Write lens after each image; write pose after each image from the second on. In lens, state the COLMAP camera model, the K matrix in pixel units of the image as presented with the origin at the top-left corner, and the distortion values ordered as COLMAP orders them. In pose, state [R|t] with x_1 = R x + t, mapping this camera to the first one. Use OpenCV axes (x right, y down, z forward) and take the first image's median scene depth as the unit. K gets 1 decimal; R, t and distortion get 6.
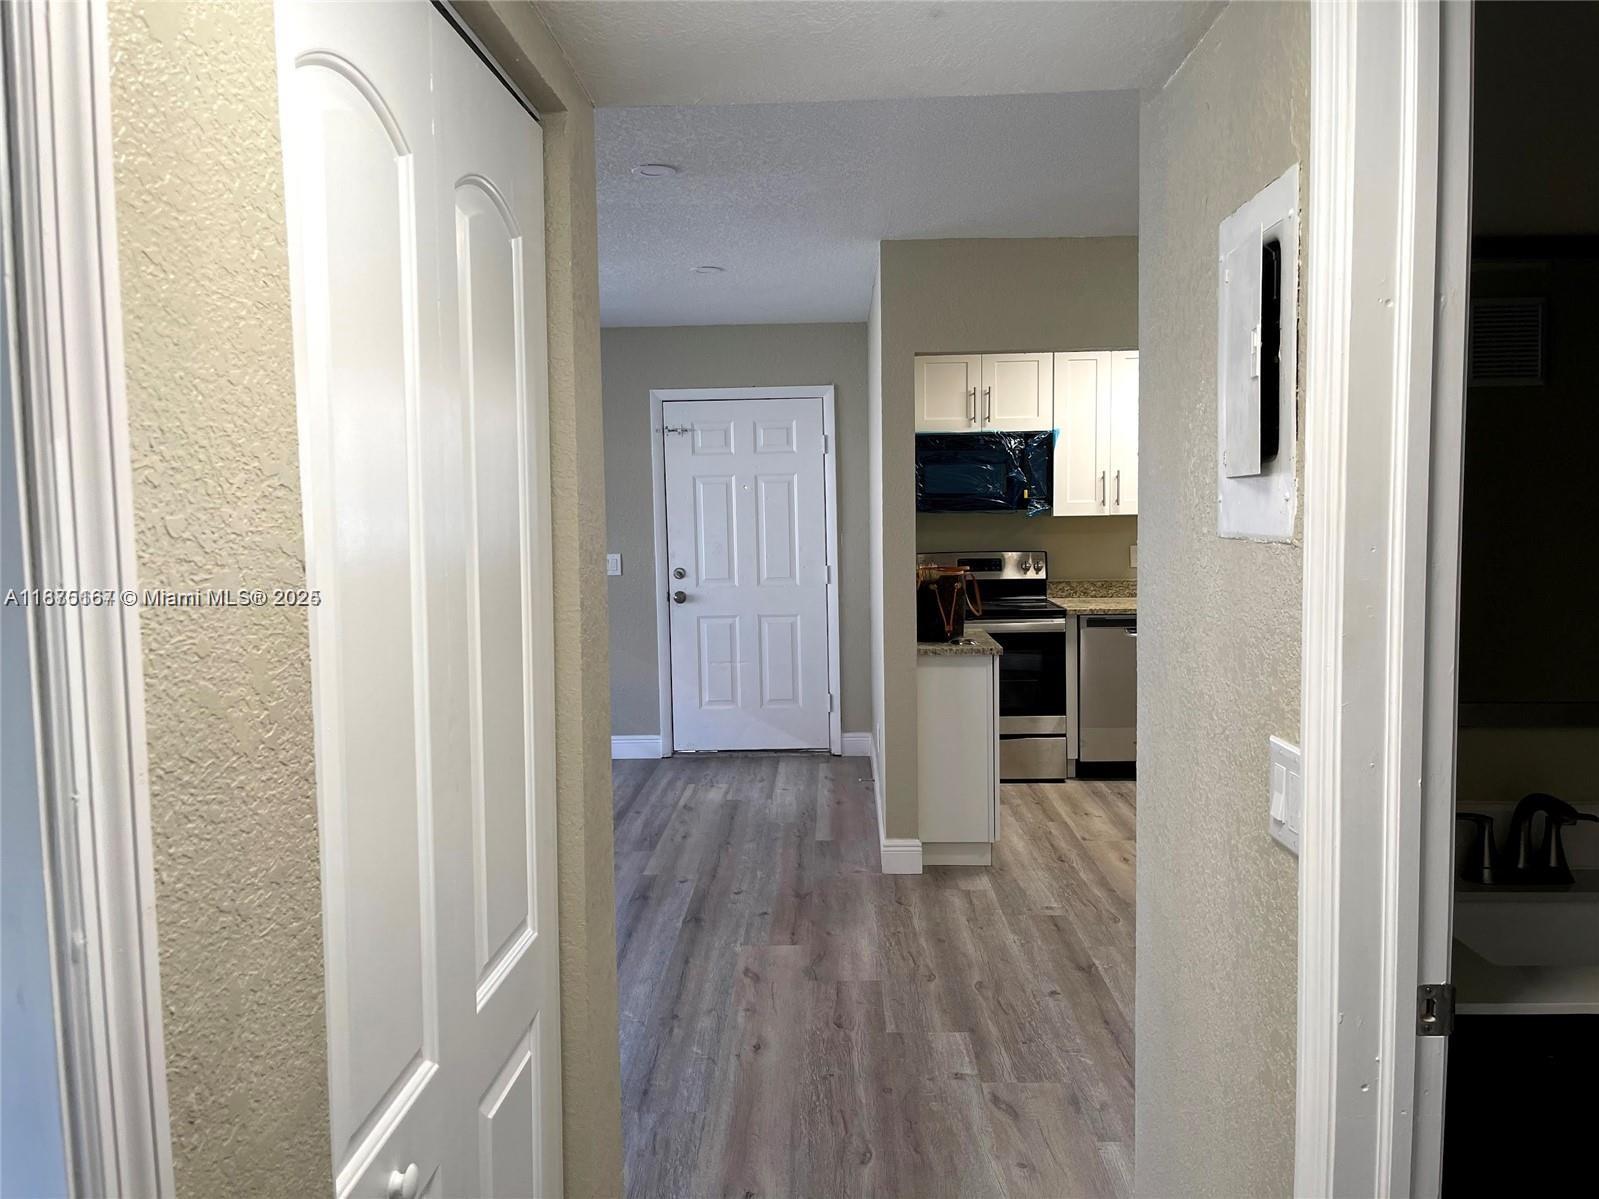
lens RADIAL K [[1198.9, 0, 797.6], [0, 1198.9, 601.9], [0, 0, 1]] dist [0.080284, -0.111584]
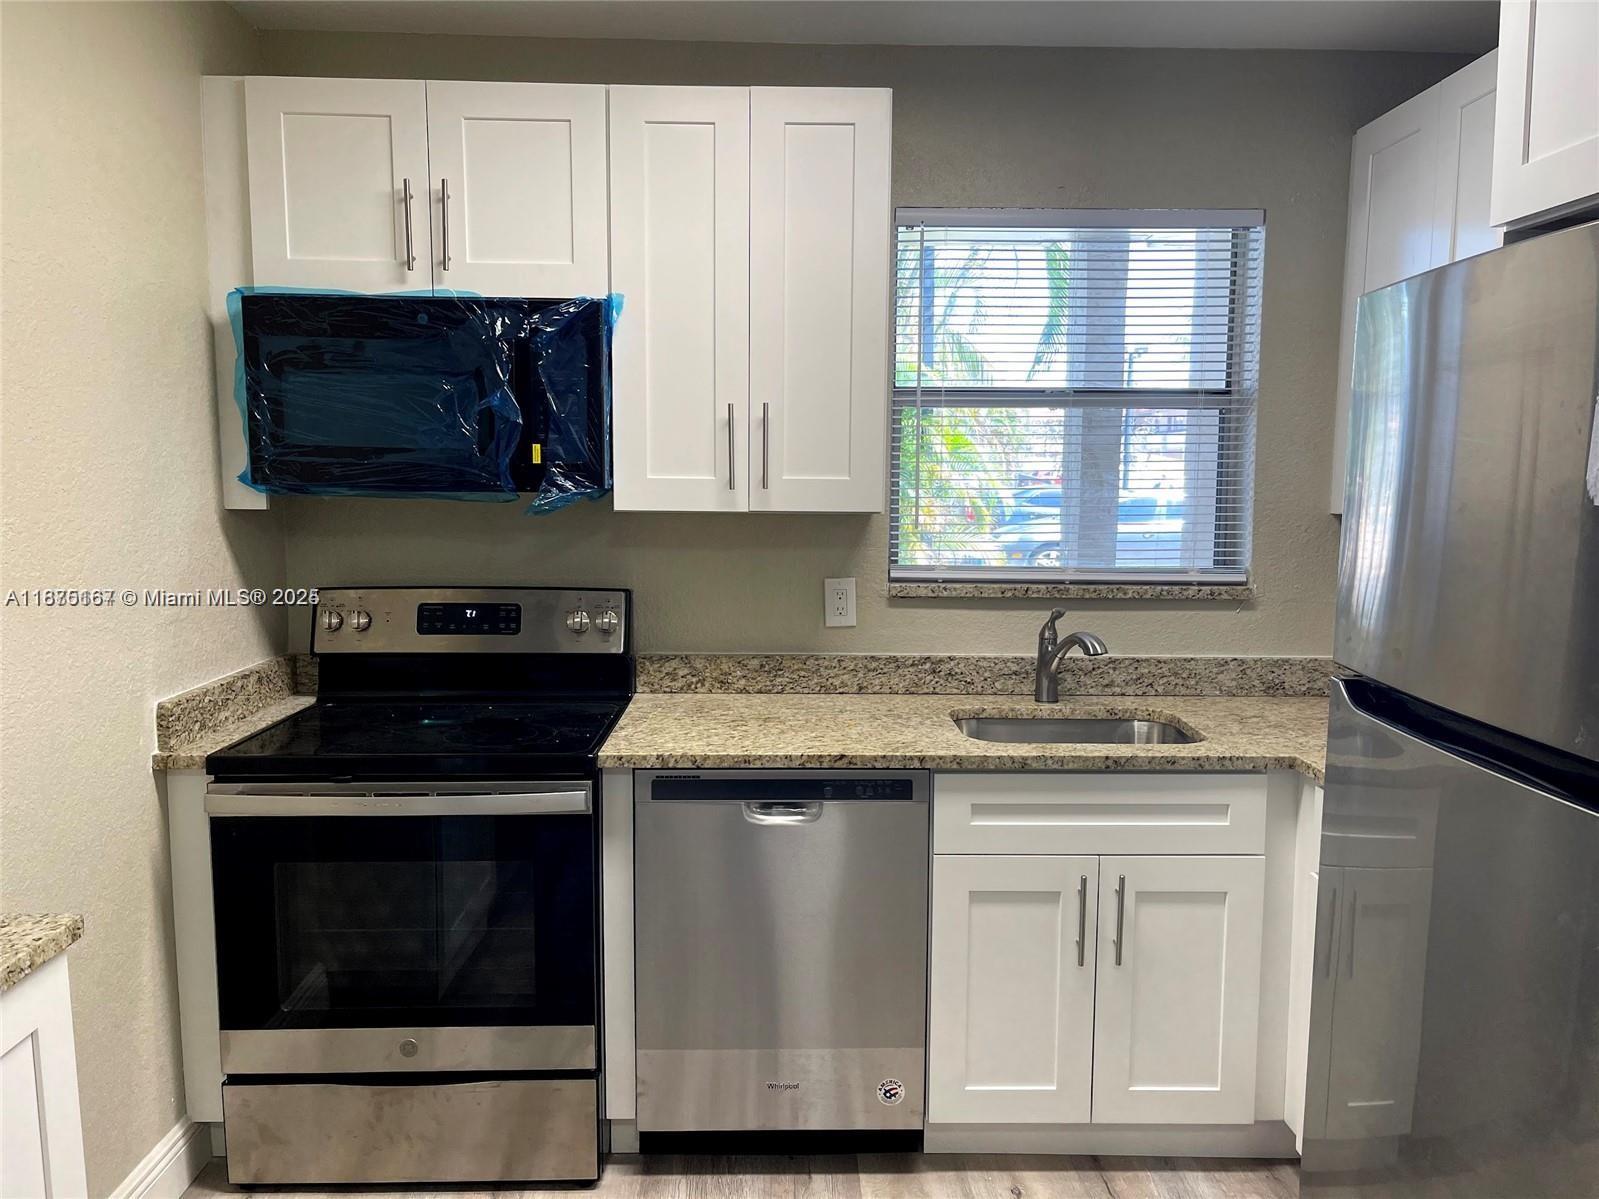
lens RADIAL K [[1198.9, 0, 797.6], [0, 1198.9, 601.9], [0, 0, 1]] dist [0.080284, -0.111584]
pose [[0.998429, 0.017559, 0.053216, 0.256102], [-0.018974, 0.999477, 0.026204, -0.052284], [-0.052728, -0.027172, 0.998239, 0.589077]]
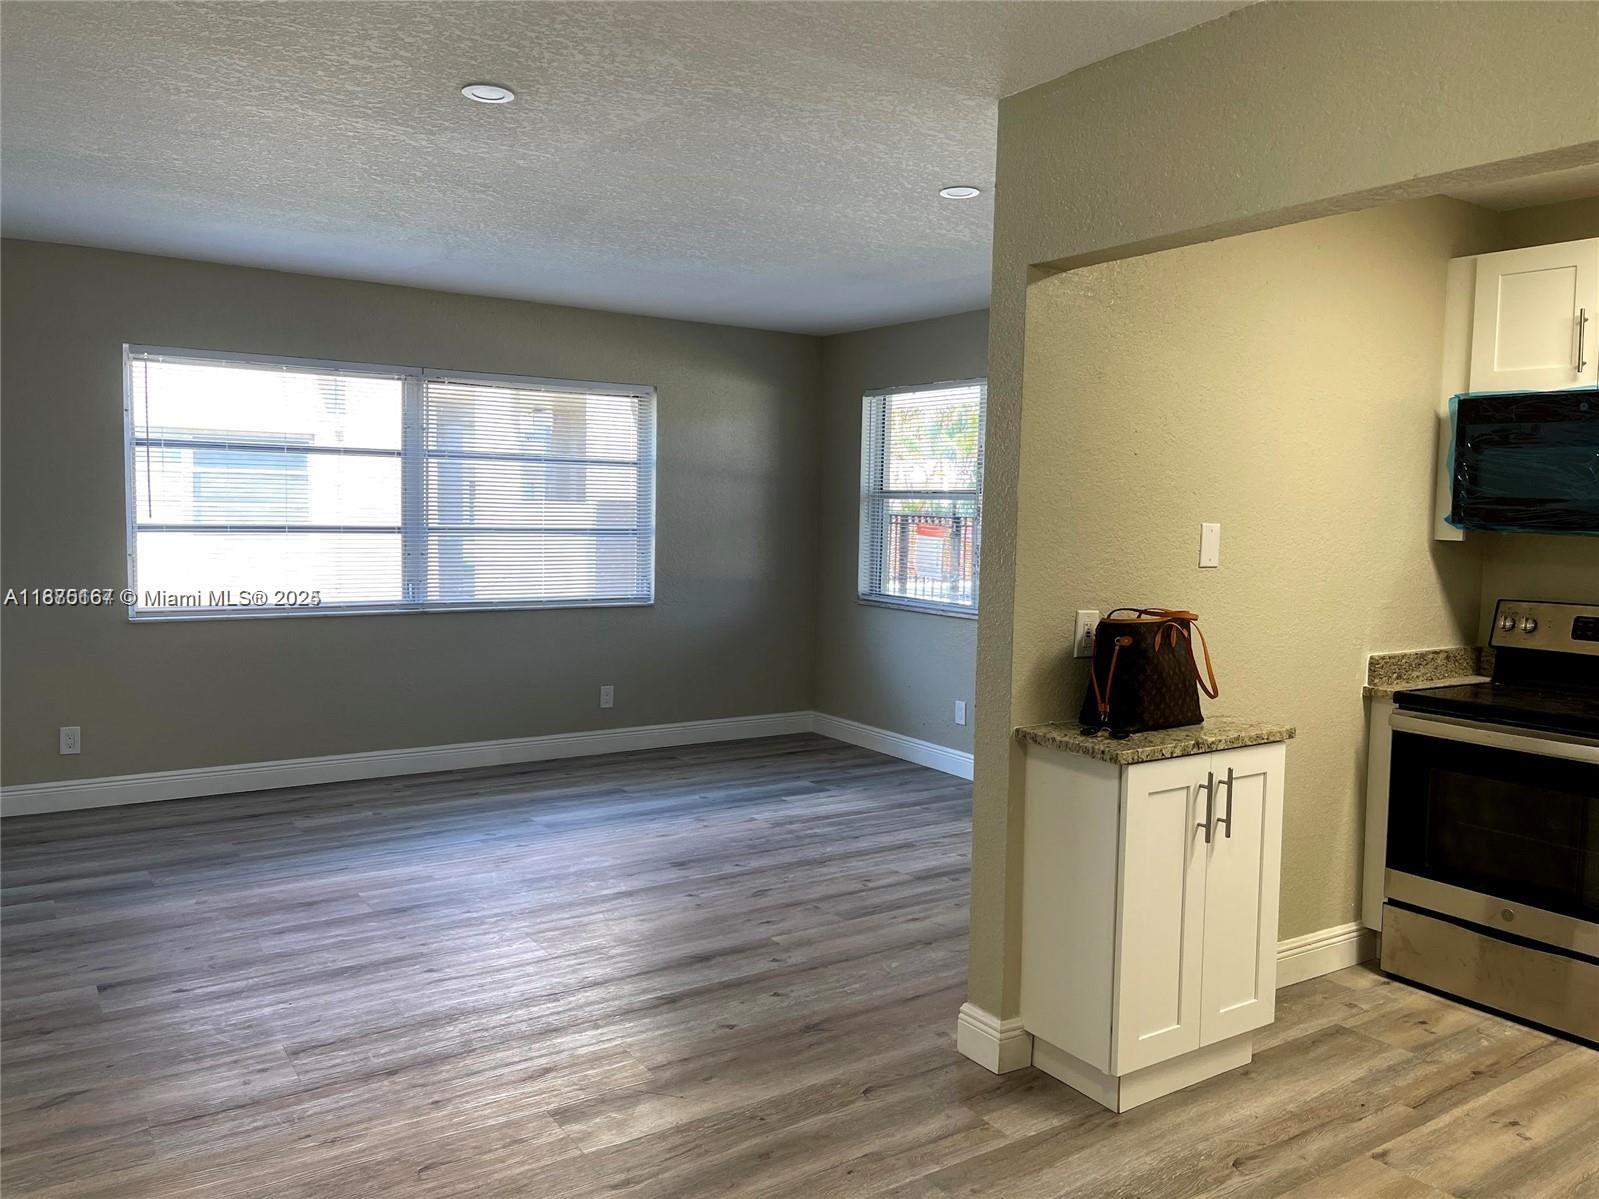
lens RADIAL K [[1198.9, 0, 797.6], [0, 1198.9, 601.9], [0, 0, 1]] dist [0.080284, -0.111584]
pose [[0.574483, 0.092612, -0.813260, 0.405682], [-0.097330, 0.994258, 0.044471, -0.033529], [0.812709, 0.053607, 0.580198, 0.386626]]
